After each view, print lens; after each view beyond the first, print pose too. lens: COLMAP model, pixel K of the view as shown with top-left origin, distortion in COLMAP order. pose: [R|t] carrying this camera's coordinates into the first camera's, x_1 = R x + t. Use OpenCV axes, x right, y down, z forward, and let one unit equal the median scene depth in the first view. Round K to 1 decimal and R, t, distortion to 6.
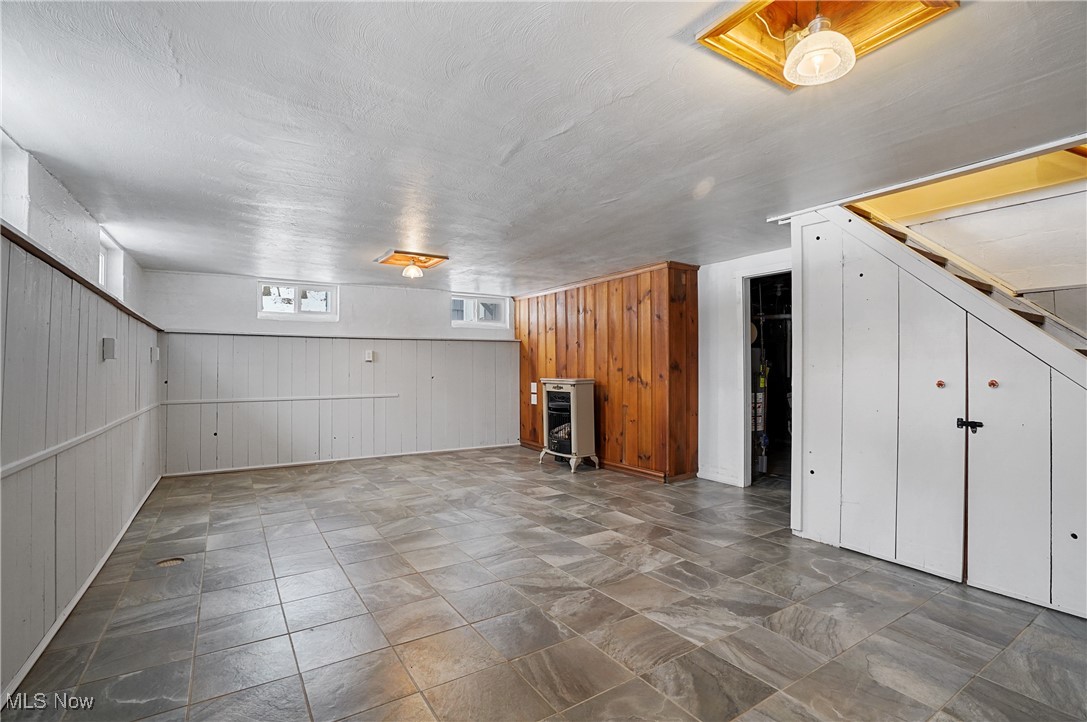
lens RADIAL K [[507.9, 0, 546.3], [0, 507.9, 372.3], [0, 0, 1]] dist [-0.073273, 0.028044]
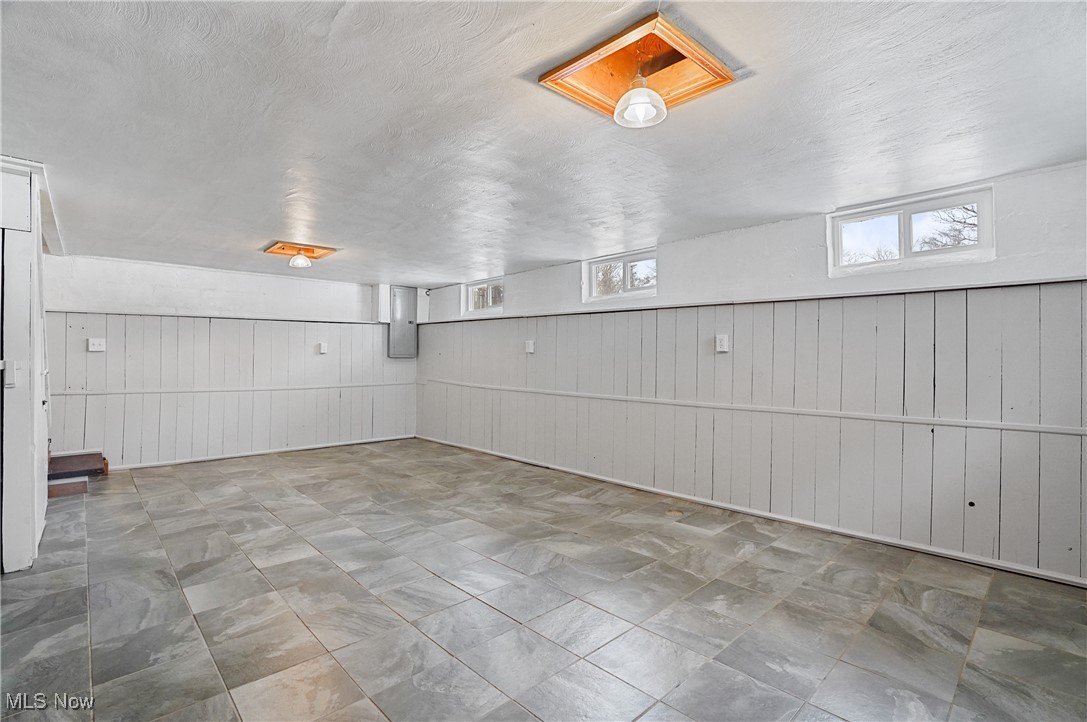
lens RADIAL K [[507.9, 0, 546.3], [0, 507.9, 372.3], [0, 0, 1]] dist [-0.073273, 0.028044]
pose [[-0.982765, 0.006769, -0.184735, -0.106796], [0.000047, 0.999338, 0.036367, -0.010341], [0.184859, 0.035732, -0.982115, 1.131837]]
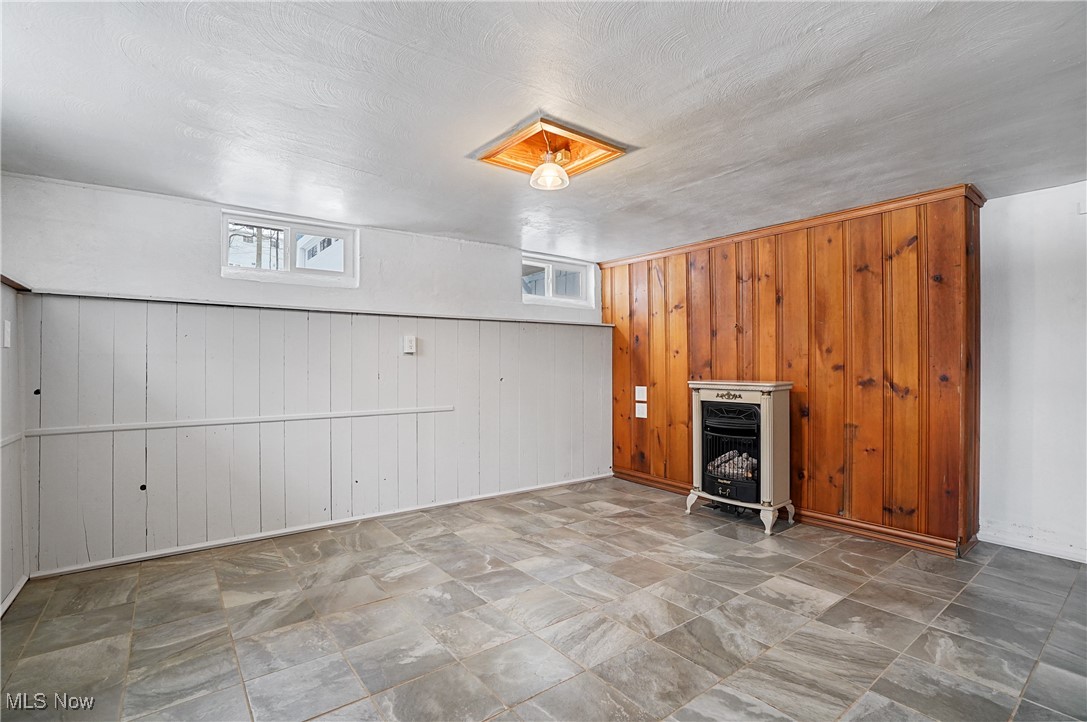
lens RADIAL K [[507.9, 0, 546.3], [0, 507.9, 372.3], [0, 0, 1]] dist [-0.073273, 0.028044]
pose [[0.996567, -0.000864, 0.082791, -0.261714], [0.000442, 0.999987, 0.005118, -0.002530], [-0.082794, -0.005064, 0.996554, 0.410905]]
